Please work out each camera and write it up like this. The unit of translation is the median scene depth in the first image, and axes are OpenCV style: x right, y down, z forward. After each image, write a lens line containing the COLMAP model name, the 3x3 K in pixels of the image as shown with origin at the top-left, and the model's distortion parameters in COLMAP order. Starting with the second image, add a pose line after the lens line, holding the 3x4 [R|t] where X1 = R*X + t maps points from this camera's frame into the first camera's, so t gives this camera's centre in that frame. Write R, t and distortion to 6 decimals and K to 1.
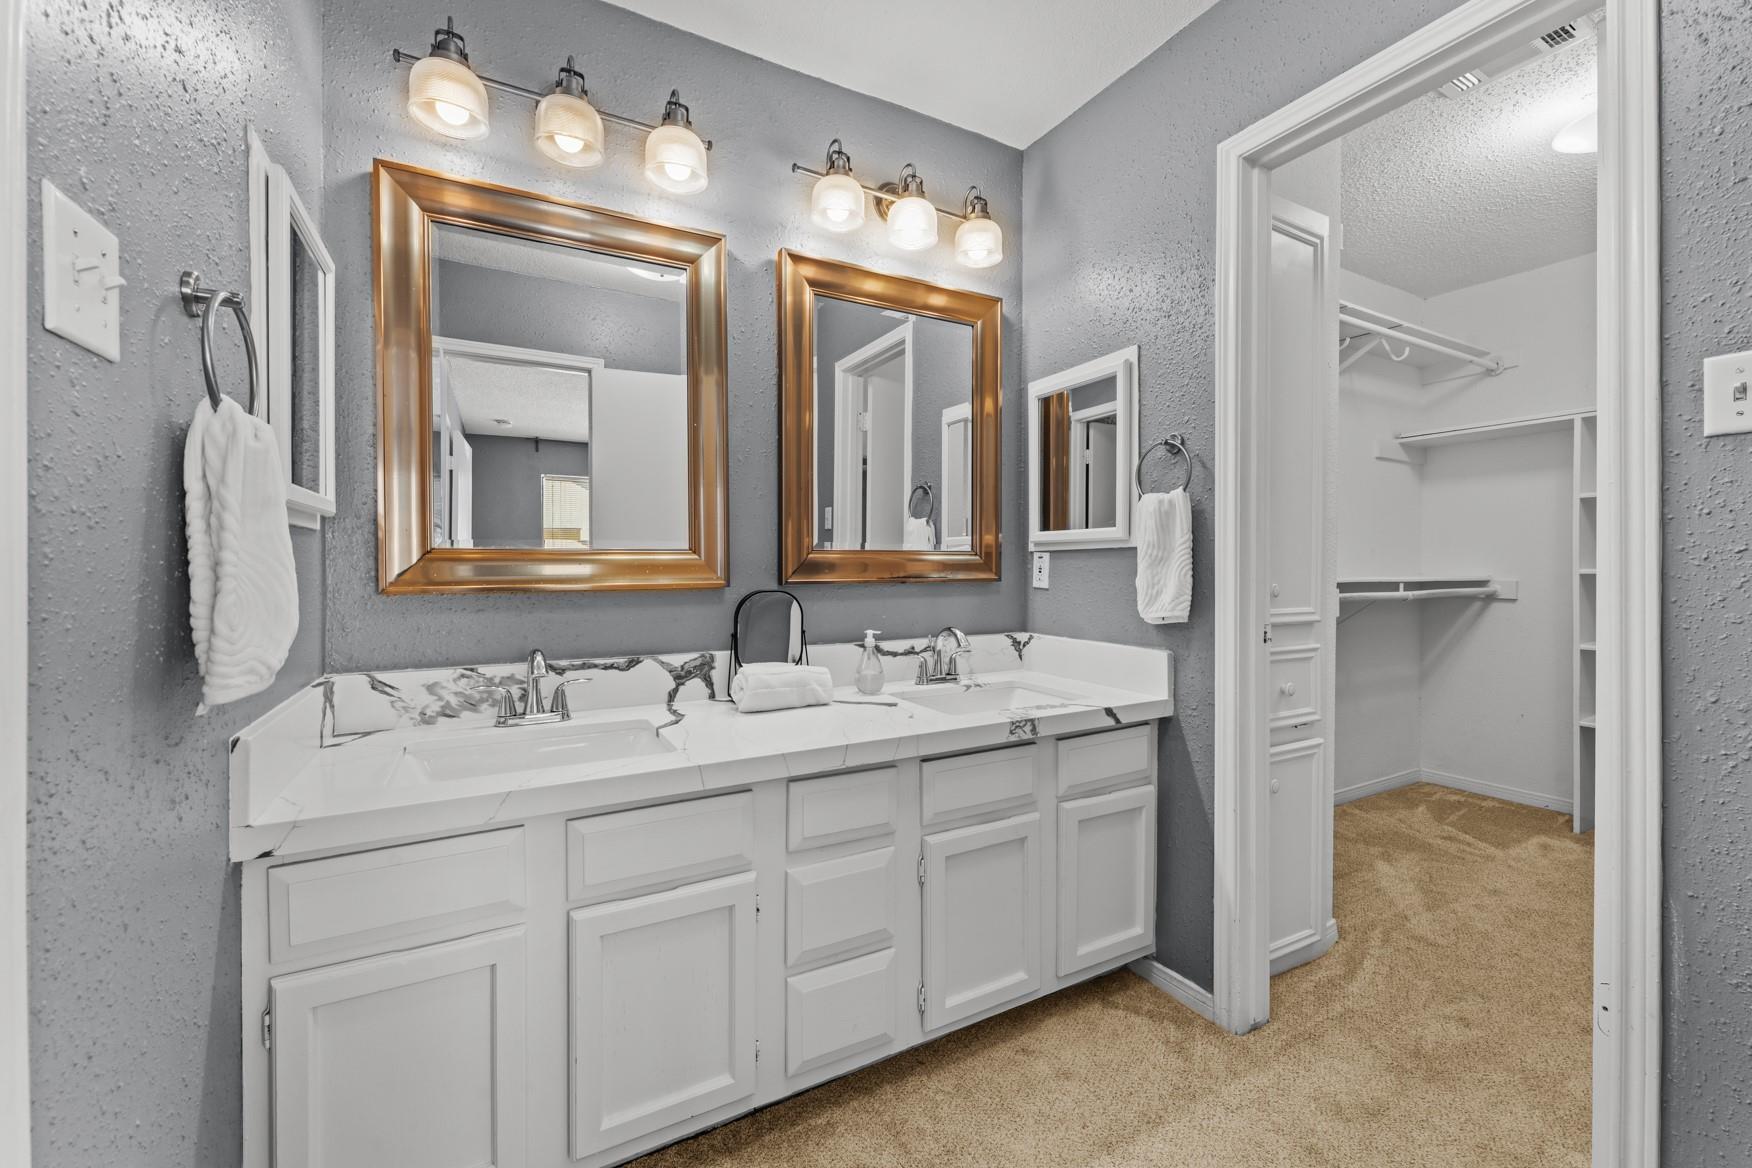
lens RADIAL K [[704.4, 0, 869.6], [0, 704.4, 574.1], [0, 0, 1]] dist [-0.002991, -0.000230]
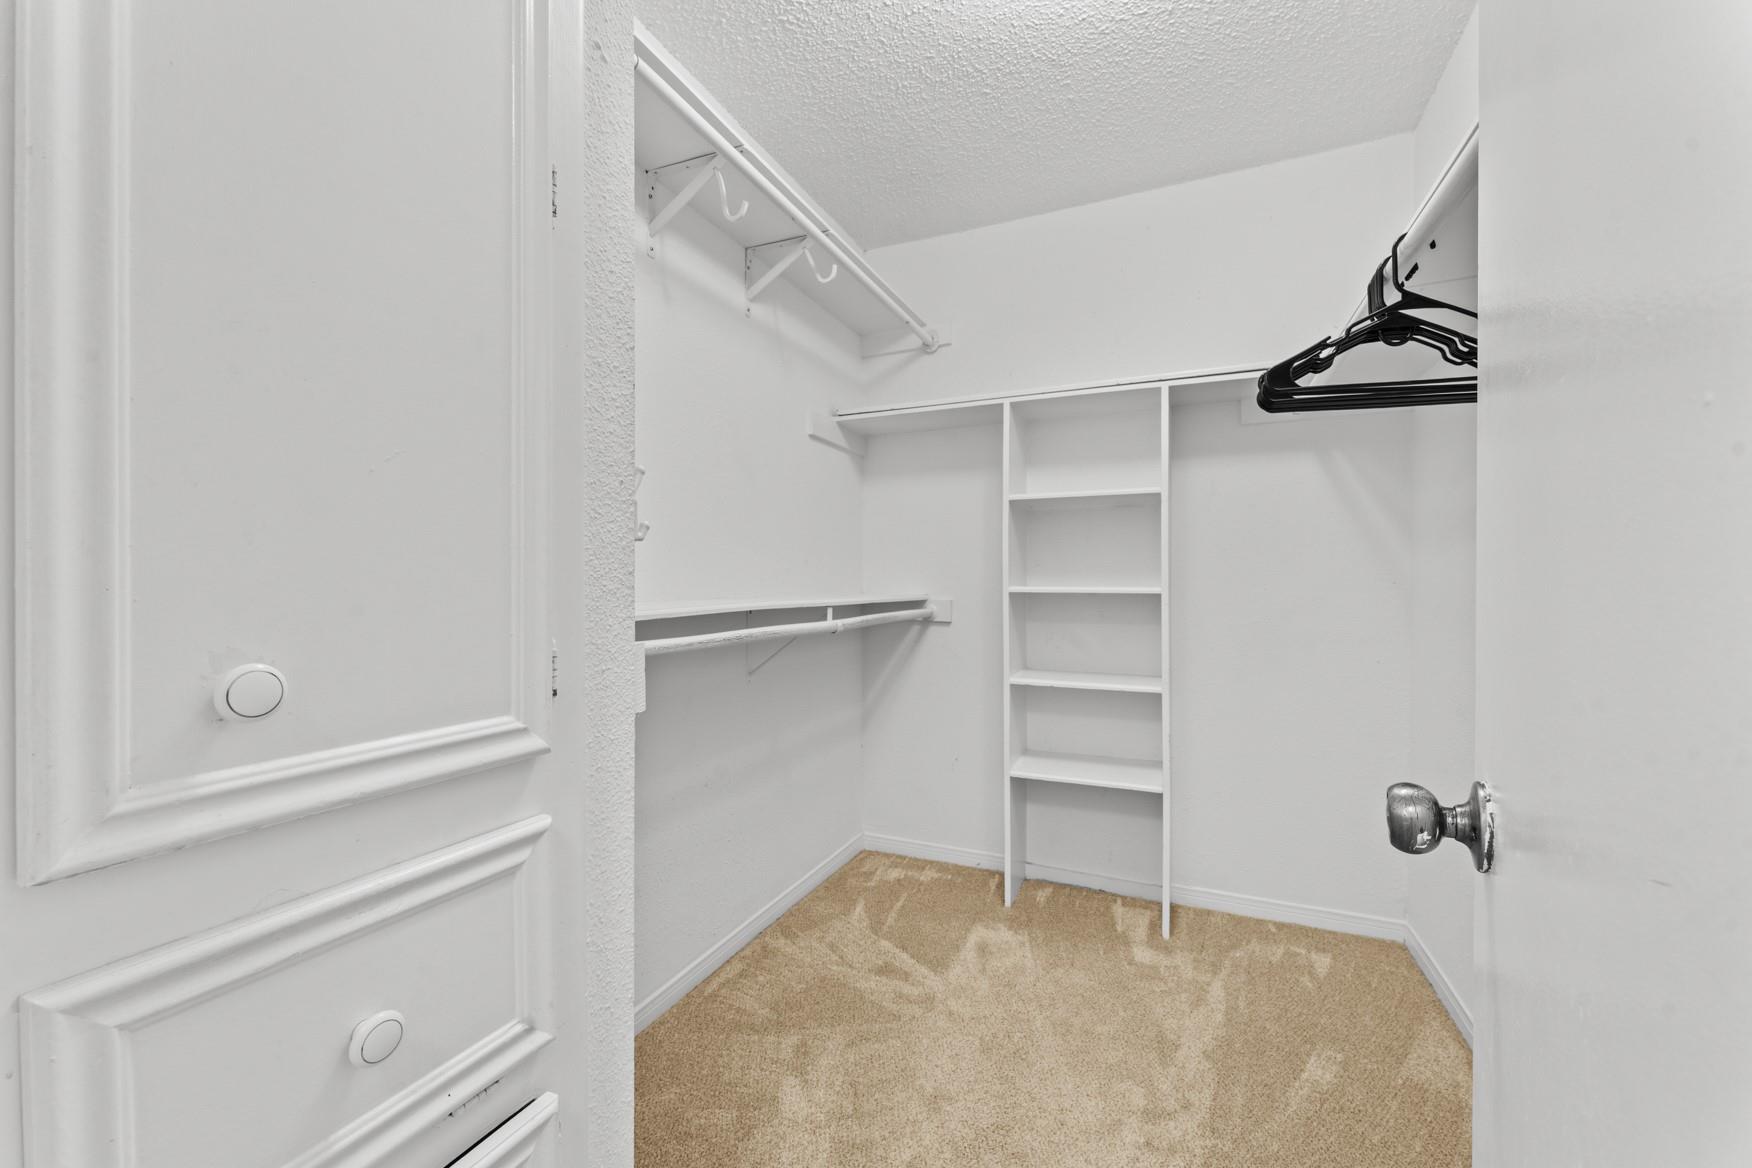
lens RADIAL K [[704.4, 0, 869.6], [0, 704.4, 574.1], [0, 0, 1]] dist [-0.002991, -0.000230]
pose [[0.801074, 0.006894, 0.598526, 0.372201], [0.003667, 0.999858, -0.016423, -0.008911], [-0.598554, 0.015351, 0.800935, 0.420667]]
